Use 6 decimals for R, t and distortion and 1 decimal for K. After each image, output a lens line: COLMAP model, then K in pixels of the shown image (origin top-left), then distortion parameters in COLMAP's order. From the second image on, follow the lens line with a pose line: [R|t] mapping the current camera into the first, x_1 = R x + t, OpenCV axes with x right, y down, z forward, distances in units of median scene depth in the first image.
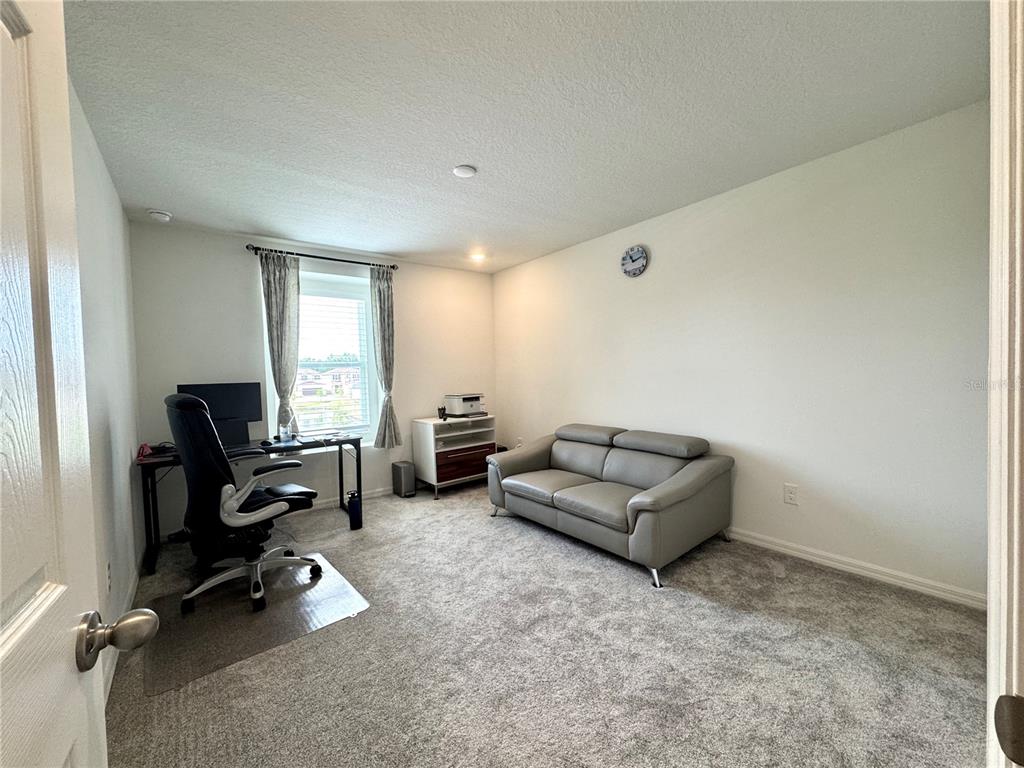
lens RADIAL K [[410.1, 0, 509.3], [0, 410.1, 384.3], [0, 0, 1]] dist [-0.011053, 0.000974]
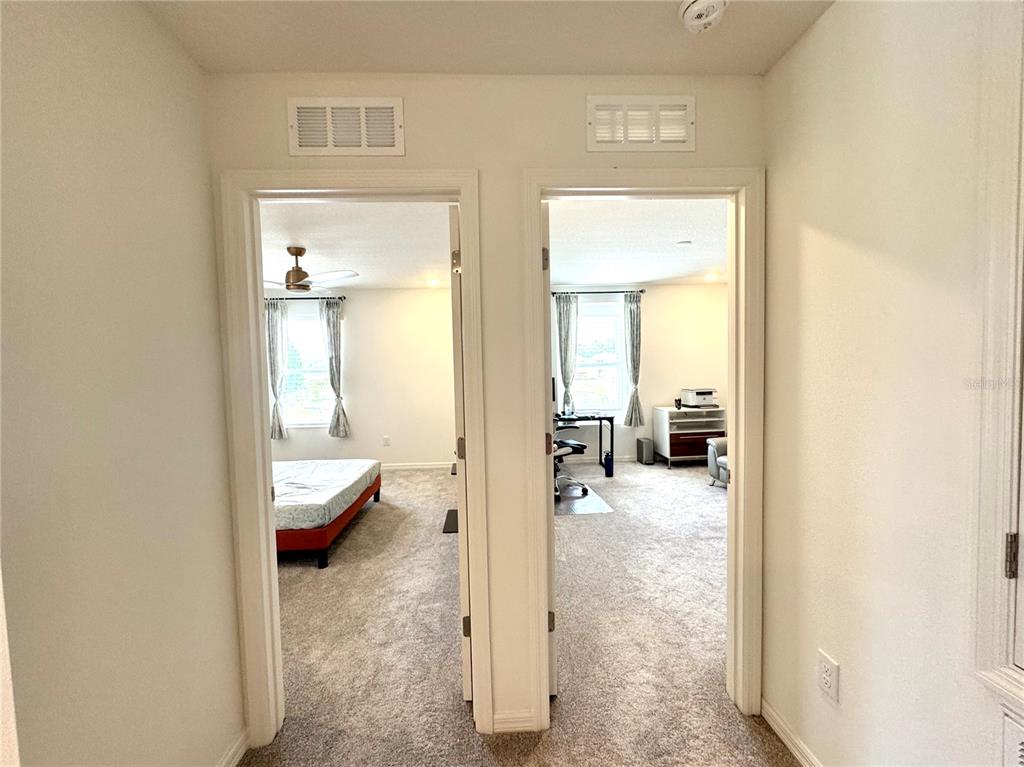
lens RADIAL K [[410.1, 0, 510.3], [0, 410.1, 381.8], [0, 0, 1]] dist [-0.011053, 0.000974]
pose [[0.817381, 0.033396, -0.575129, 0.163925], [-0.017218, 0.999289, 0.033555, -0.035336], [0.575840, -0.017524, 0.817374, -0.388282]]
